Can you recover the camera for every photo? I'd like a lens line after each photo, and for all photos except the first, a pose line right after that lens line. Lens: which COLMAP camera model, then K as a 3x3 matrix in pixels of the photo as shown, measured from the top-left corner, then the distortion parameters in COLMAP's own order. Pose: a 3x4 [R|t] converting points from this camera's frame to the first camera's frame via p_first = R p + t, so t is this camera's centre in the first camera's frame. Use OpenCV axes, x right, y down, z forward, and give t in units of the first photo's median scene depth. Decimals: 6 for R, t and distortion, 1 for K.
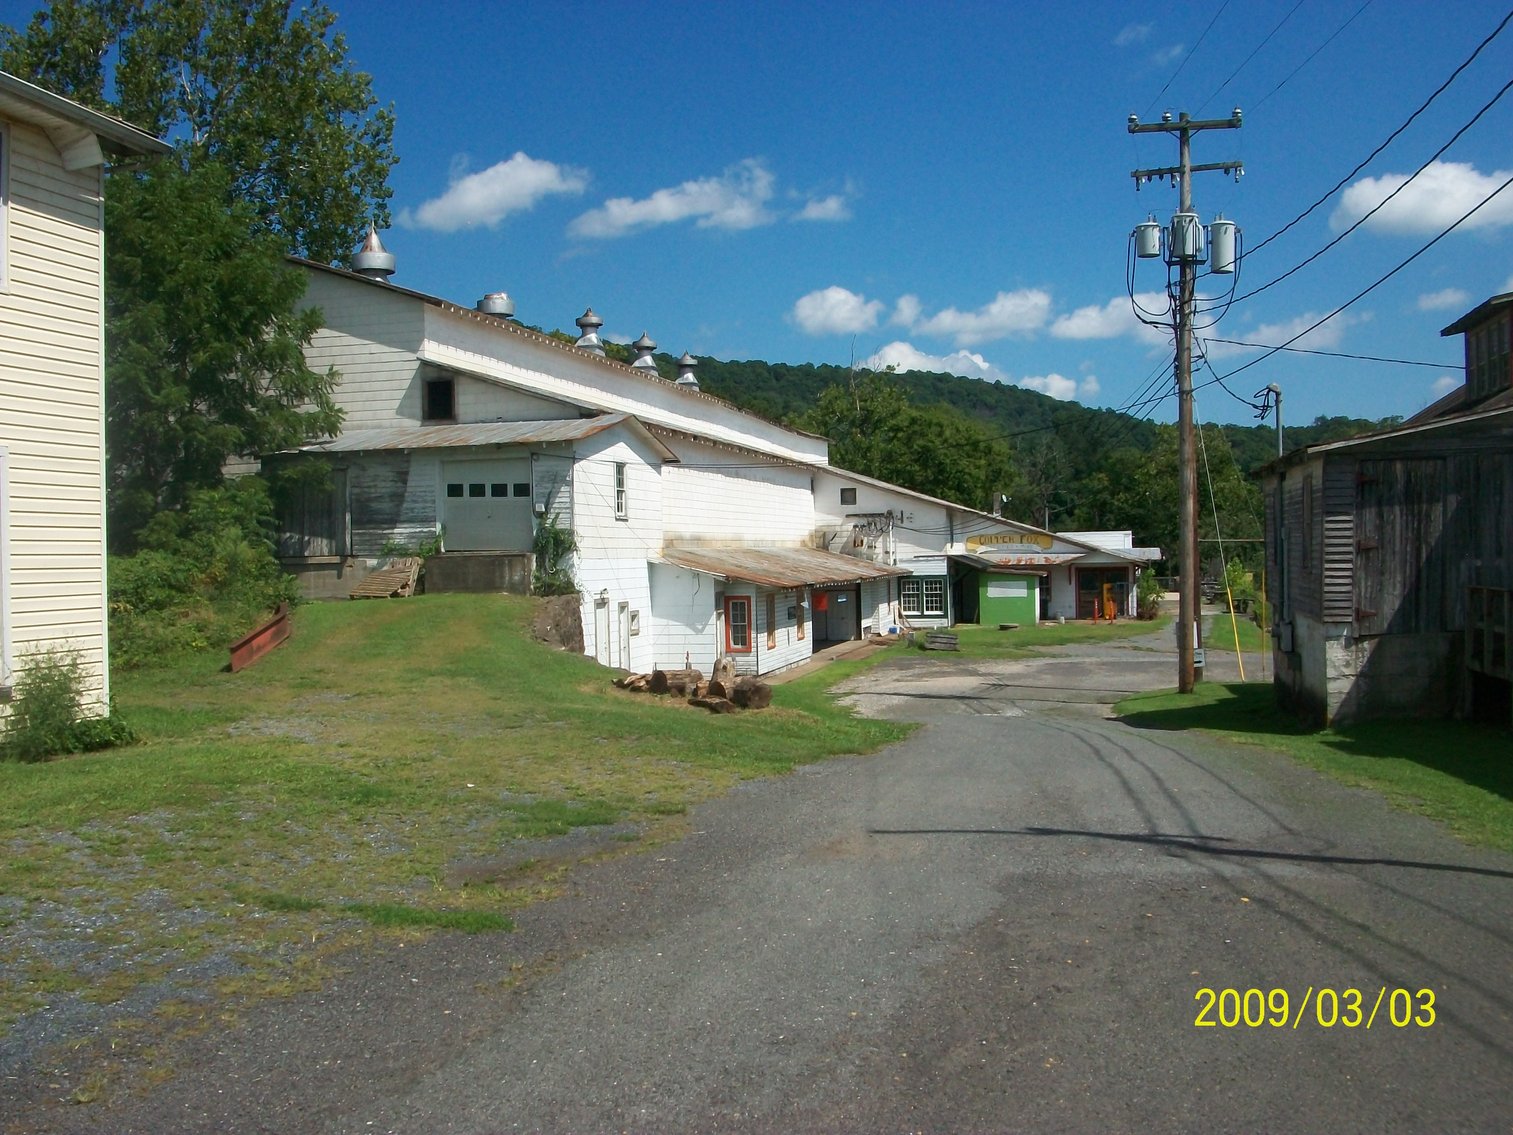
lens RADIAL K [[1491.5, 0, 756.5], [0, 1491.5, 567.5], [0, 0, 1]] dist [-0.001436, -0.000330]
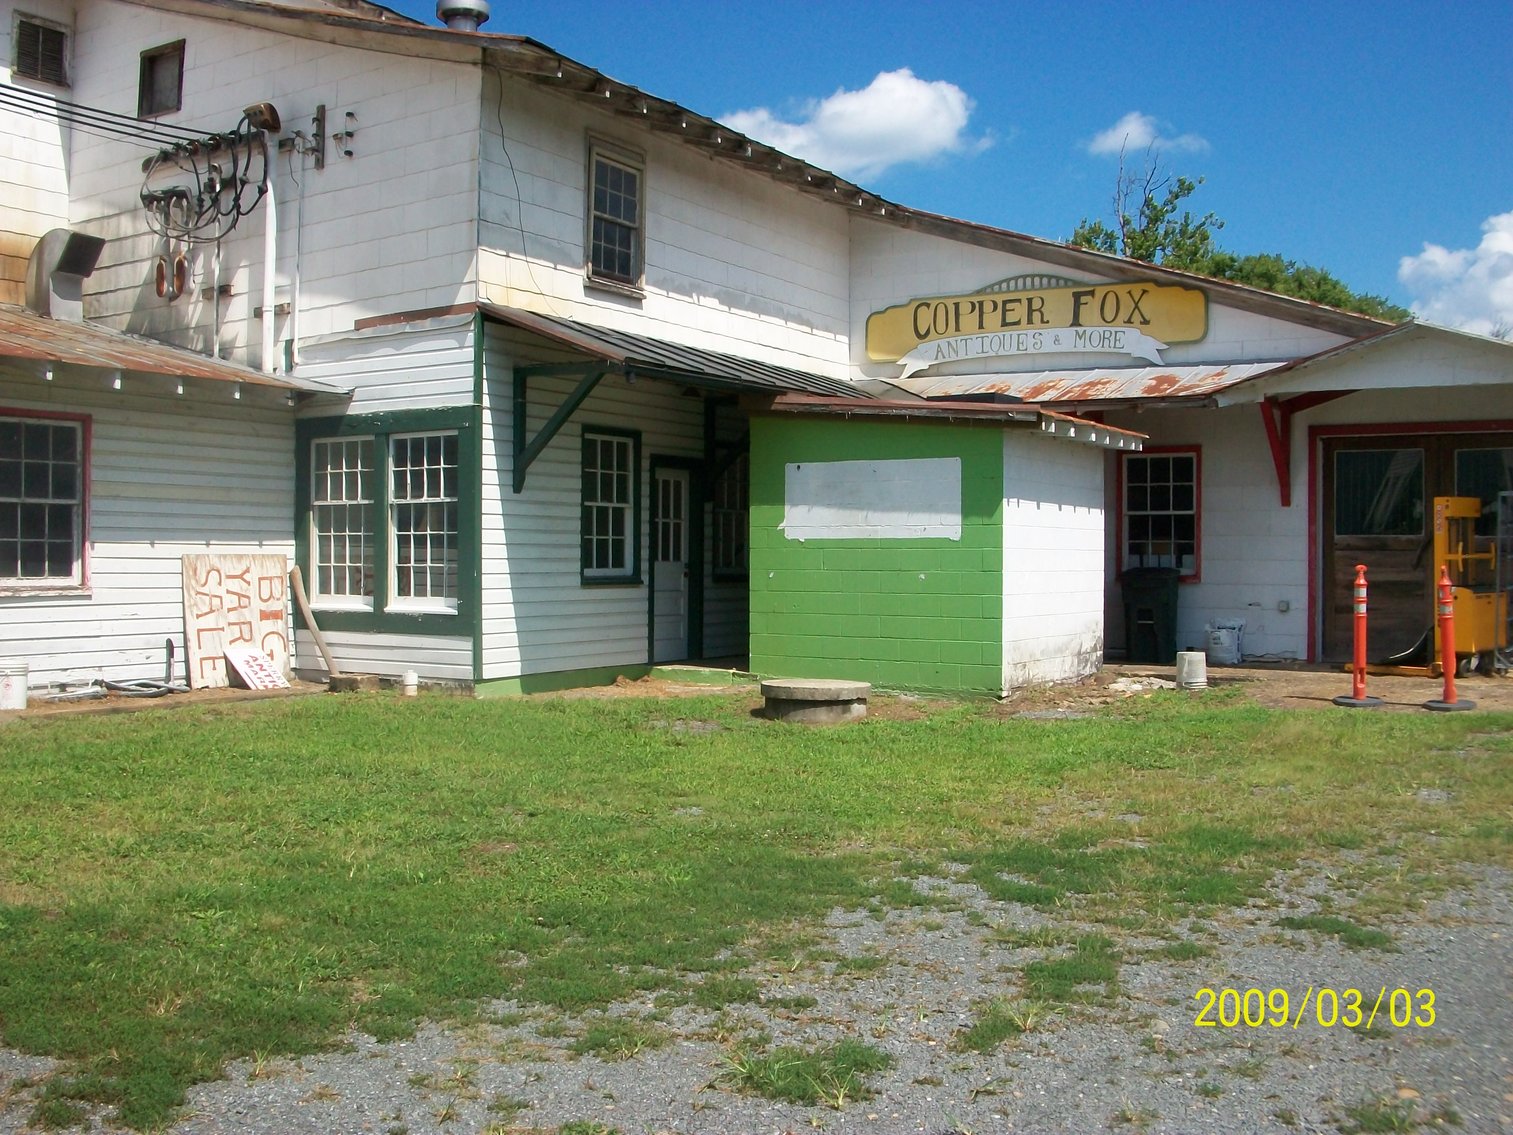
lens RADIAL K [[1613.2, 0, 756.5], [0, 1613.2, 567.5], [0, 0, 1]] dist [-0.101034, -0.004099]
pose [[0.949876, 0.019748, -0.312002, 0.212813], [-0.023793, 0.999675, -0.009161, 0.024840], [0.311720, 0.016125, 0.950037, 0.767166]]
